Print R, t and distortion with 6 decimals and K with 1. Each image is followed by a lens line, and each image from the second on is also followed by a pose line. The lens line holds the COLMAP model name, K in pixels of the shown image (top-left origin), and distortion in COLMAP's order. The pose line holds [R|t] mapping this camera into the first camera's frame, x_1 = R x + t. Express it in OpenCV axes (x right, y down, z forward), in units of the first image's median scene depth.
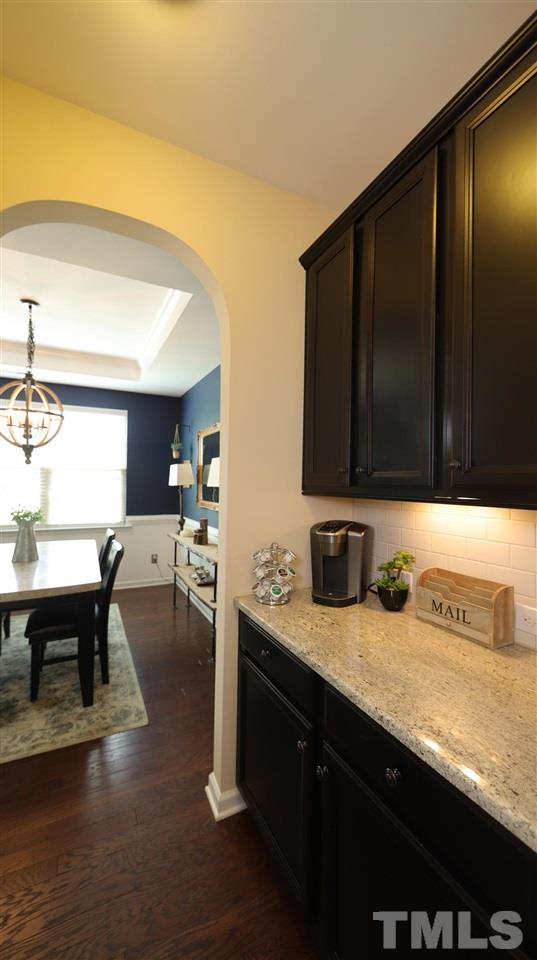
lens RADIAL K [[374.1, 0, 268.7], [0, 374.1, 480.9], [0, 0, 1]] dist [0.002014, 0.000148]
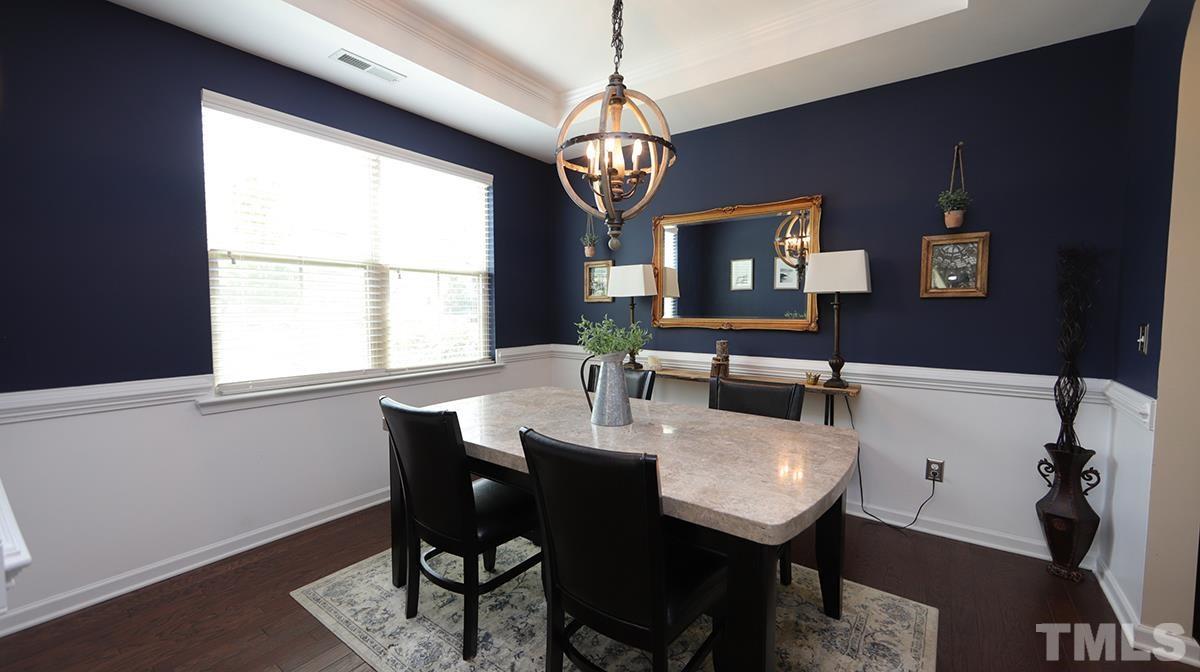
lens RADIAL K [[467.6, 0, 601.5], [0, 467.6, 335.3], [0, 0, 1]] dist [0.002014, 0.000148]
pose [[0.885314, -0.034522, 0.463710, -0.584434], [0.003883, 0.997754, 0.066865, 0.020720], [-0.464977, -0.057396, 0.883460, 0.238297]]
